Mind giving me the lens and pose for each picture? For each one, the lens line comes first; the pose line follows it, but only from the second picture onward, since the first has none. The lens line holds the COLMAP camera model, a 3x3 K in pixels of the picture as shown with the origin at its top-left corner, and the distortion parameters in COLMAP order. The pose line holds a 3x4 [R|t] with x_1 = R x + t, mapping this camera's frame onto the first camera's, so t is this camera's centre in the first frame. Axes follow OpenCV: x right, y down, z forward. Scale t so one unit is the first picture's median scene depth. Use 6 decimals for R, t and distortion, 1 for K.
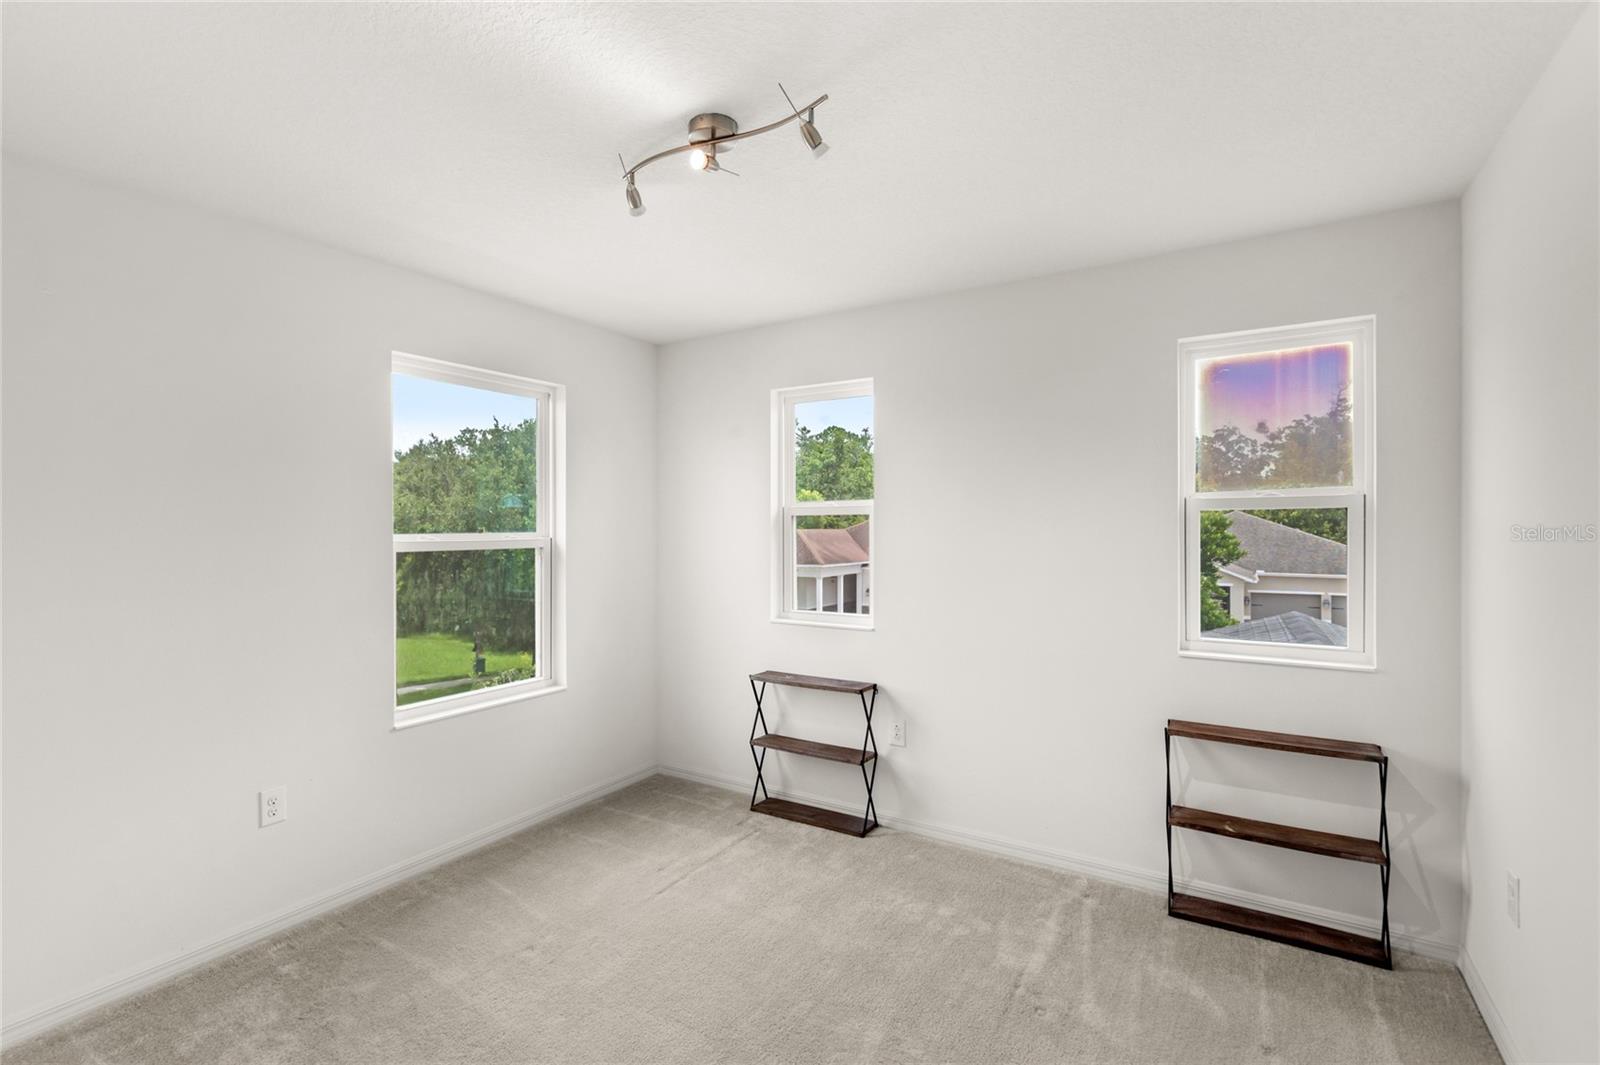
lens RADIAL K [[734.3, 0, 799.5], [0, 734.3, 531.5], [0, 0, 1]] dist [0.022123, 0.000095]
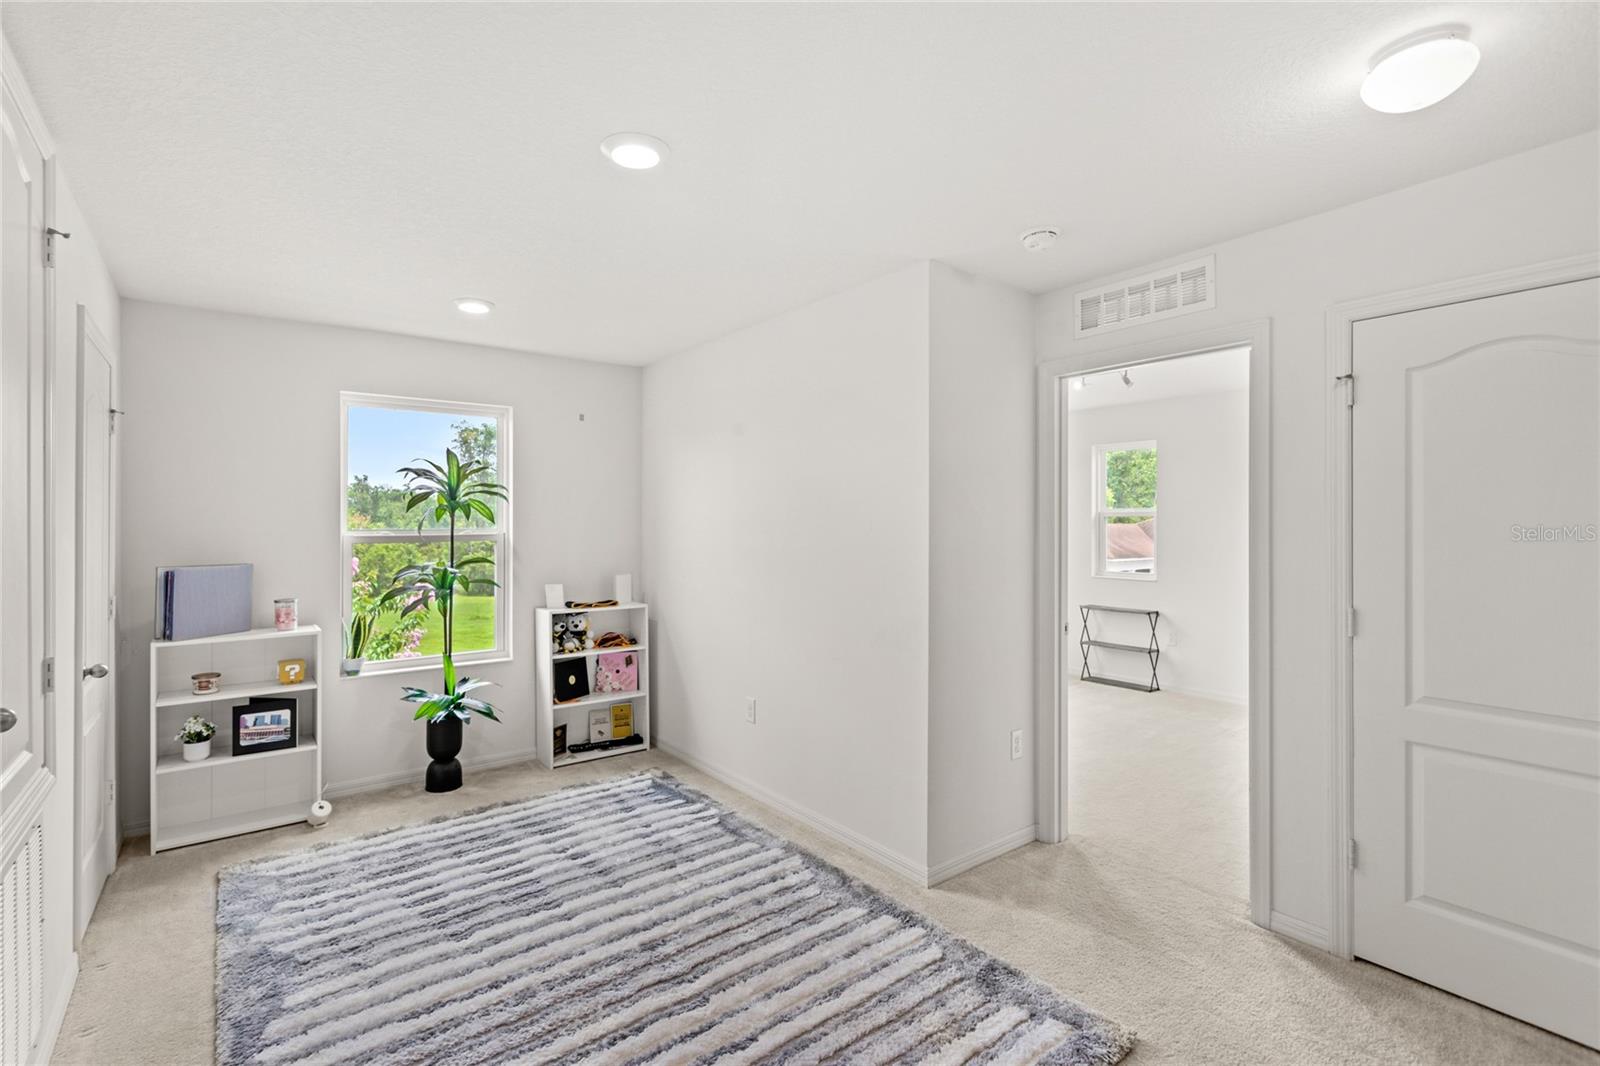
lens RADIAL K [[734.3, 0, 791.4], [0, 734.3, 527.2], [0, 0, 1]] dist [0.022123, 0.000095]
pose [[0.930246, -0.000271, -0.366937, -0.062419], [0.000756, 0.999999, 0.001176, 0.000388], [0.366937, -0.001371, 0.930245, -0.938725]]
